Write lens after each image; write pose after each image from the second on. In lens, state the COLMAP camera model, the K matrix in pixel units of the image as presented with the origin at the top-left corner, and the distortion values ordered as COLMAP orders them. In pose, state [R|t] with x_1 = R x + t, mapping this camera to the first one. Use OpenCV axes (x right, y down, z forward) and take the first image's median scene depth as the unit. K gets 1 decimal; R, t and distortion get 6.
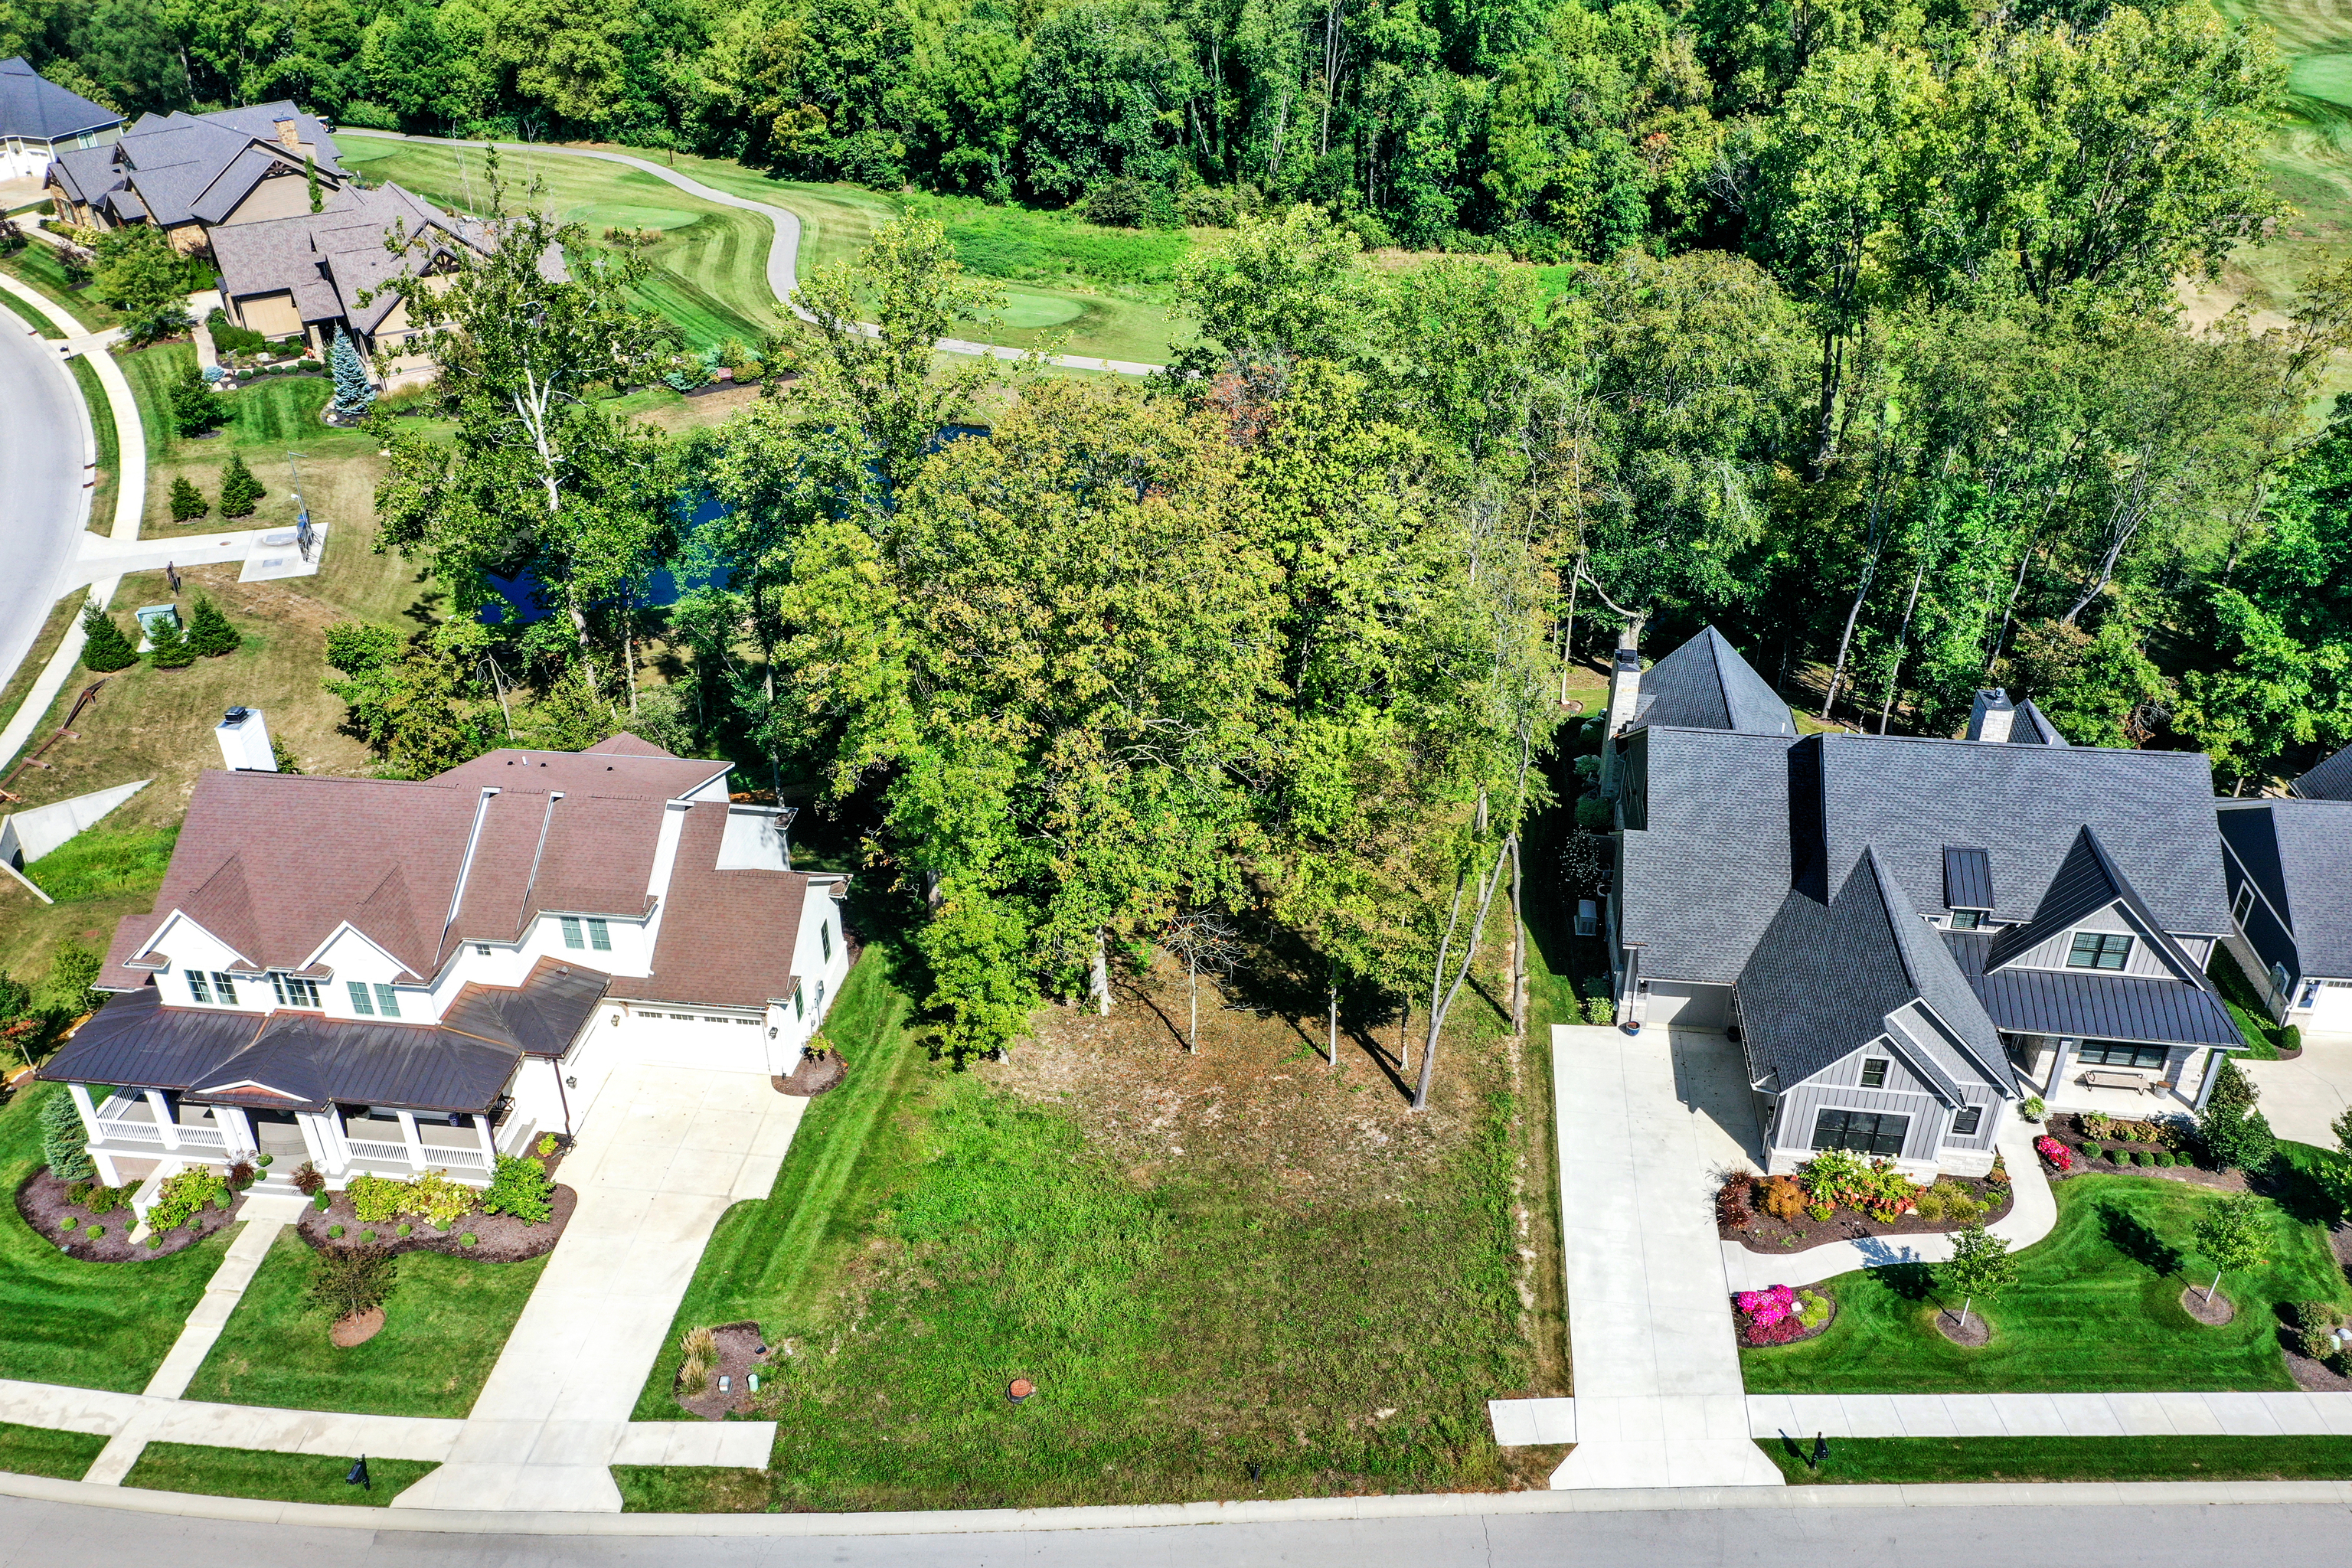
lens RADIAL K [[1875.1, 0, 1176.0], [0, 1875.1, 784.0], [0, 0, 1]] dist [0.004798, 0.002190]
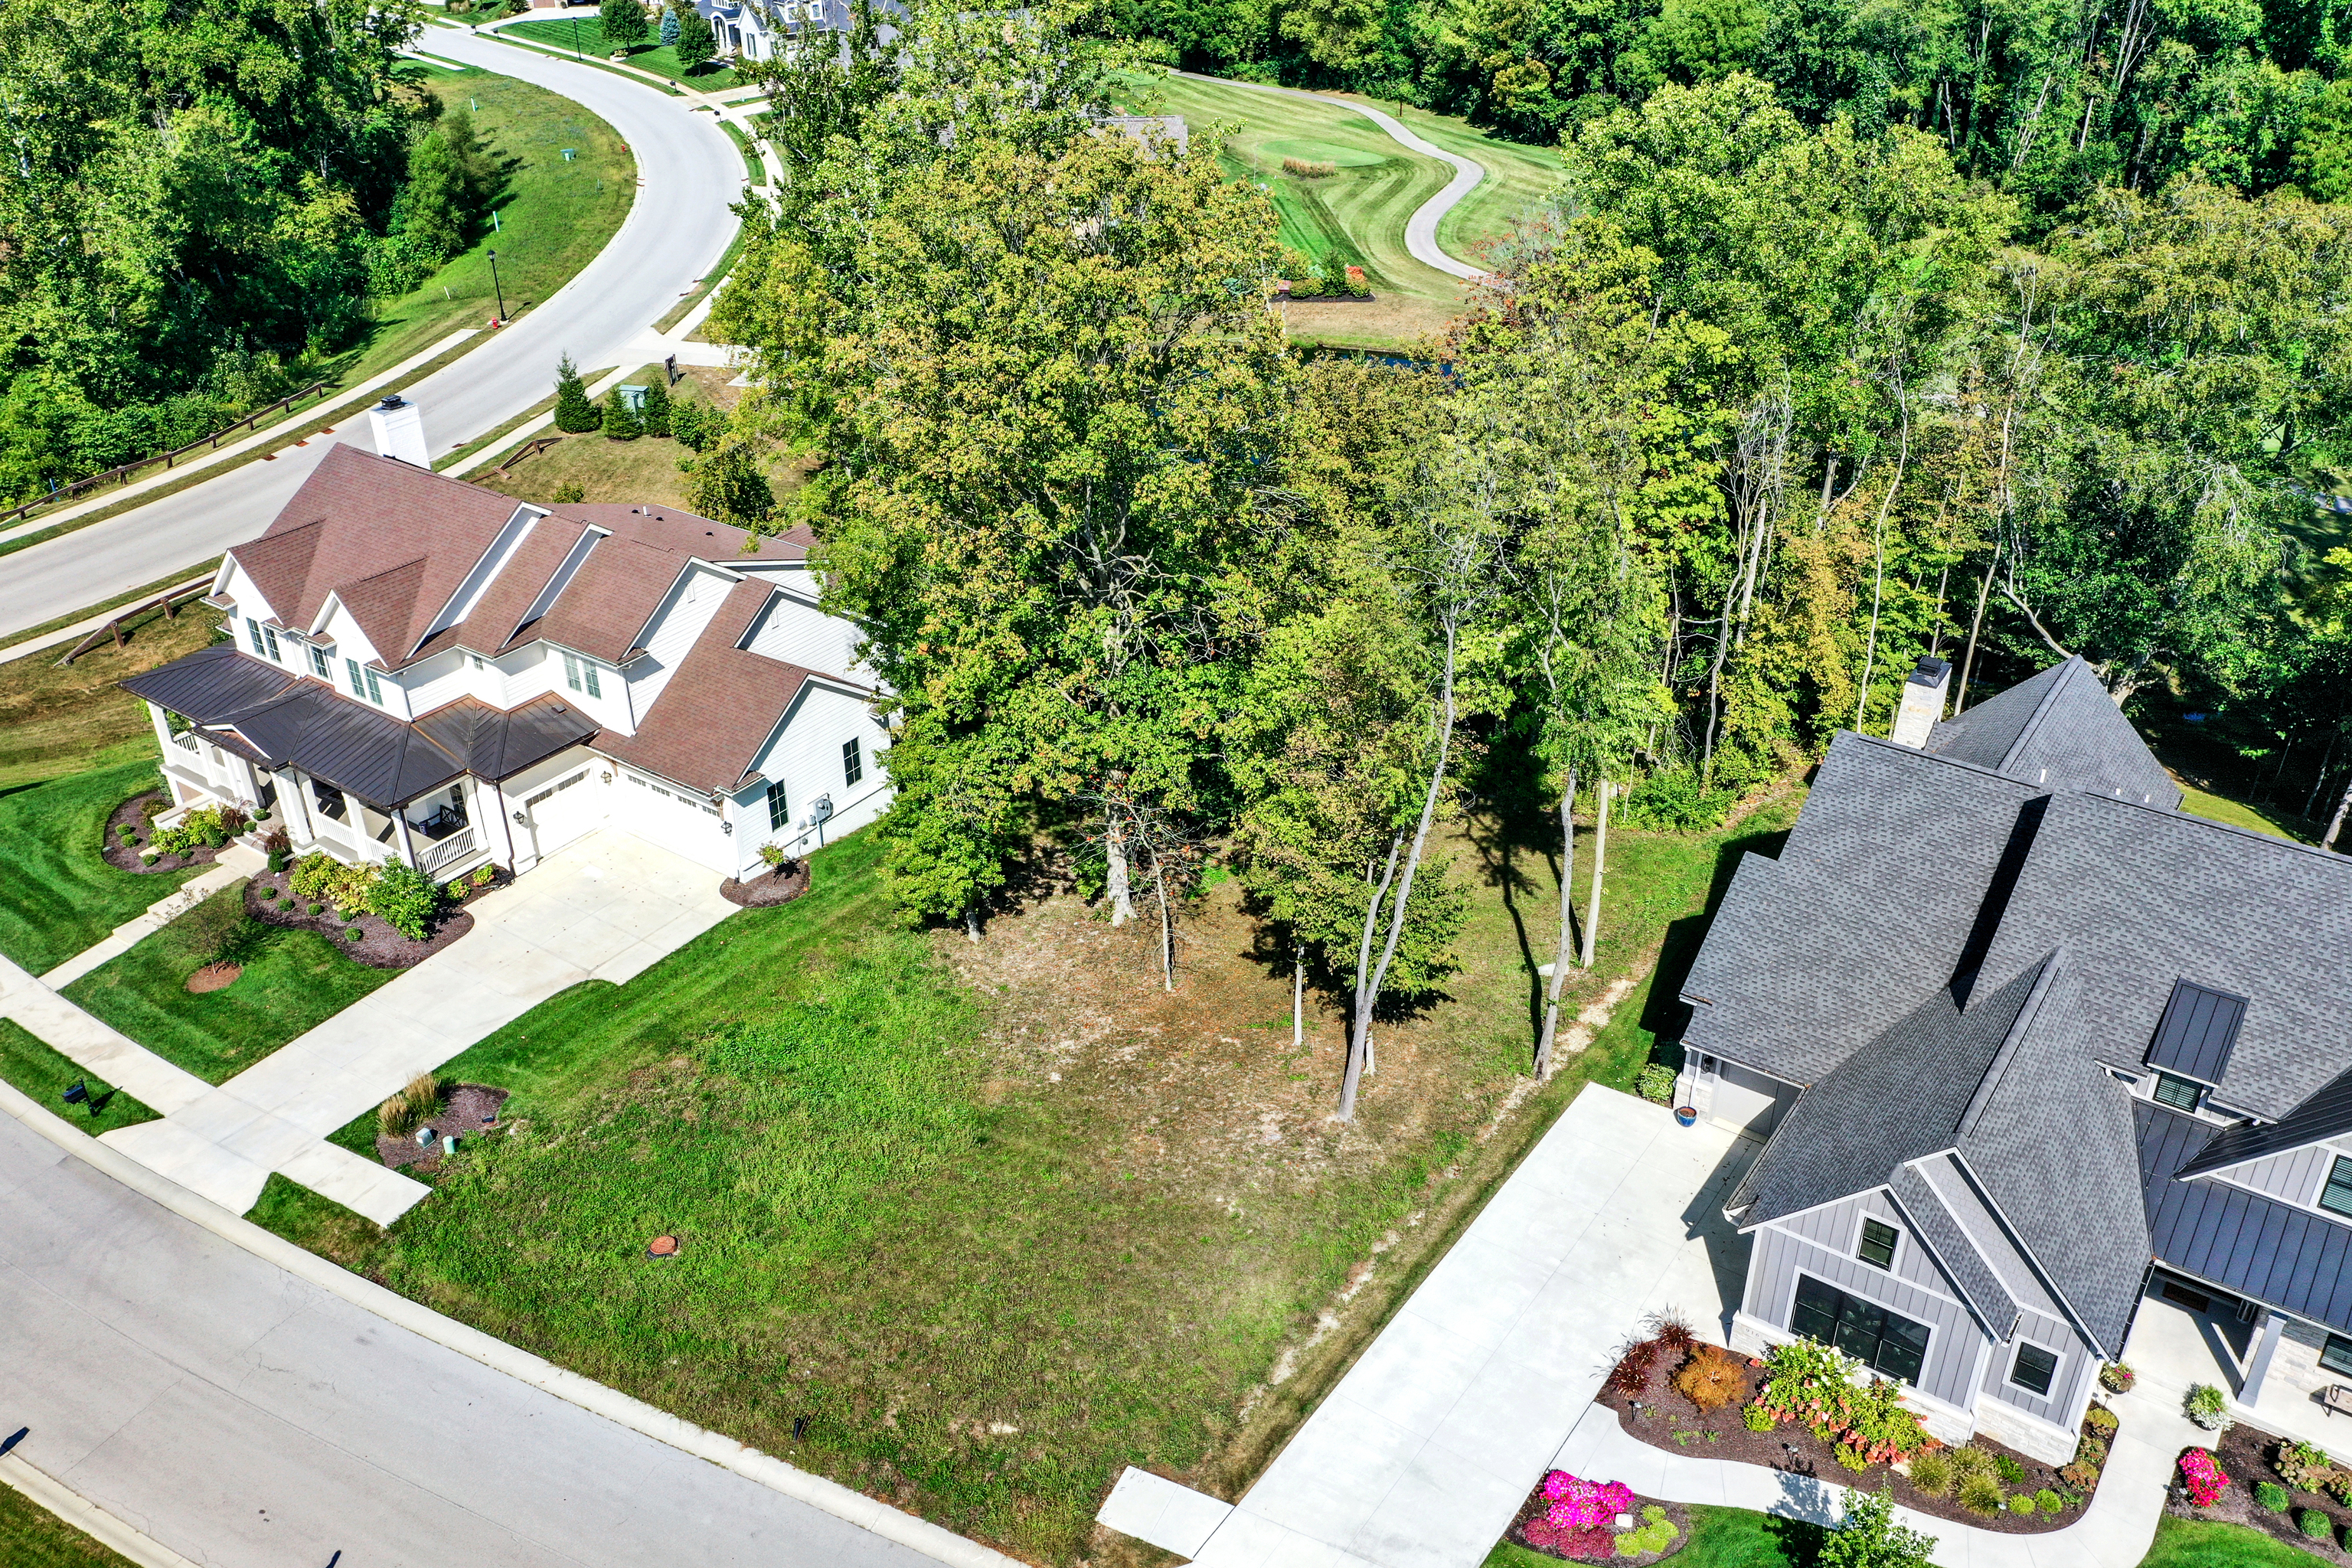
lens RADIAL K [[1875.1, 0, 1176.0], [0, 1875.1, 784.0], [0, 0, 1]] dist [0.004798, 0.002190]
pose [[0.884051, 0.231694, -0.405921, 0.352184], [-0.241149, 0.970069, 0.028505, 0.033498], [0.400376, 0.072687, 0.913464, 0.255370]]
